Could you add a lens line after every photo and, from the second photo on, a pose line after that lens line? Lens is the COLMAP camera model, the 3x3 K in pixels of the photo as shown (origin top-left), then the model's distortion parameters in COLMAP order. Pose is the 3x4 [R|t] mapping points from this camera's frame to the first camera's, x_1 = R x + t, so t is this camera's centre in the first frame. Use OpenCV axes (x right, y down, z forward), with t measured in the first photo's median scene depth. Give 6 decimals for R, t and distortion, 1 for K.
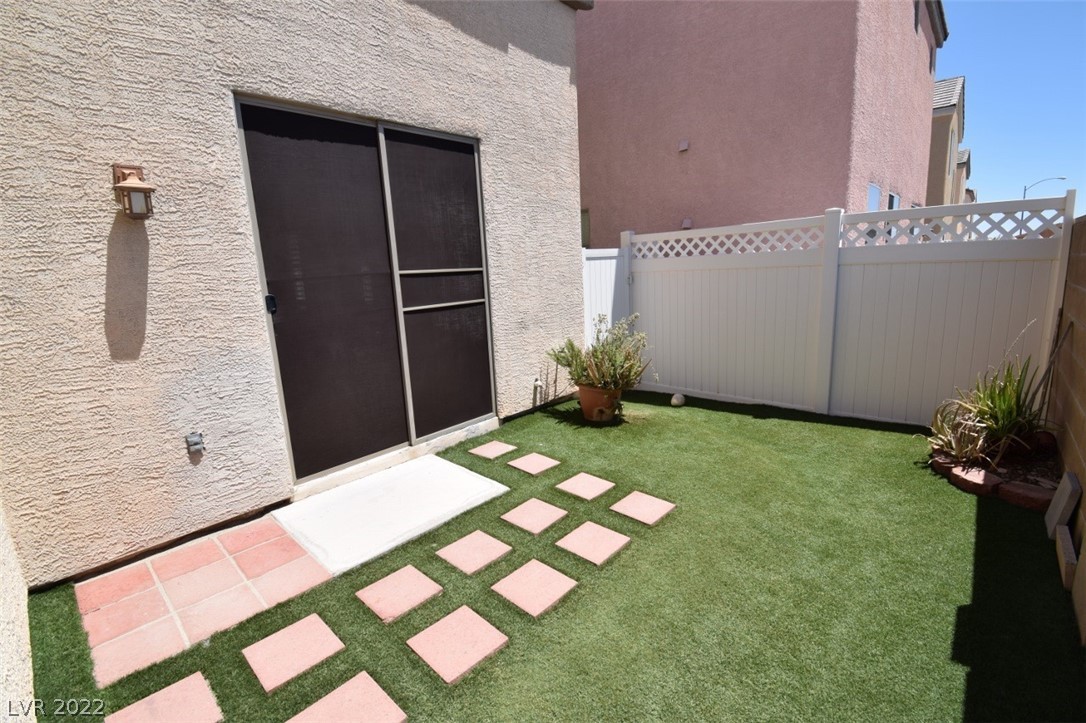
lens RADIAL K [[478.7, 0, 545.9], [0, 478.7, 356.3], [0, 0, 1]] dist [0.000008, -0.010947]
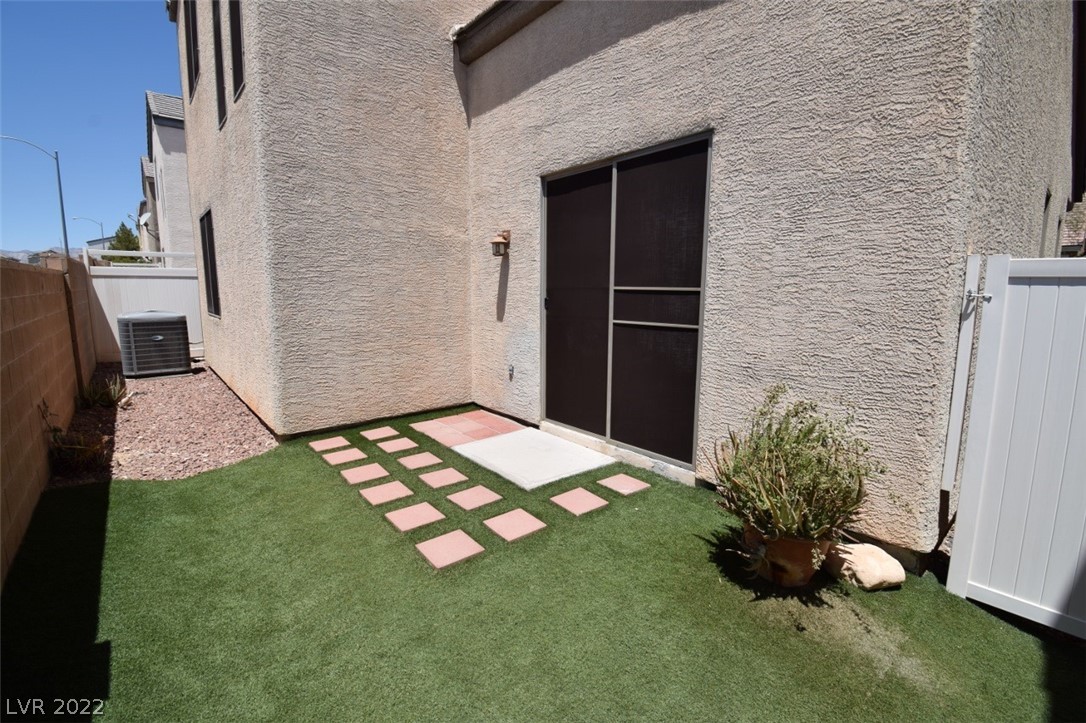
lens RADIAL K [[478.7, 0, 545.4], [0, 478.7, 356.6], [0, 0, 1]] dist [0.000008, -0.010947]
pose [[-0.138193, 0.184909, -0.972991, 0.873729], [-0.185419, 0.960216, 0.208816, -0.235109], [0.972894, 0.209268, -0.098410, 1.027708]]
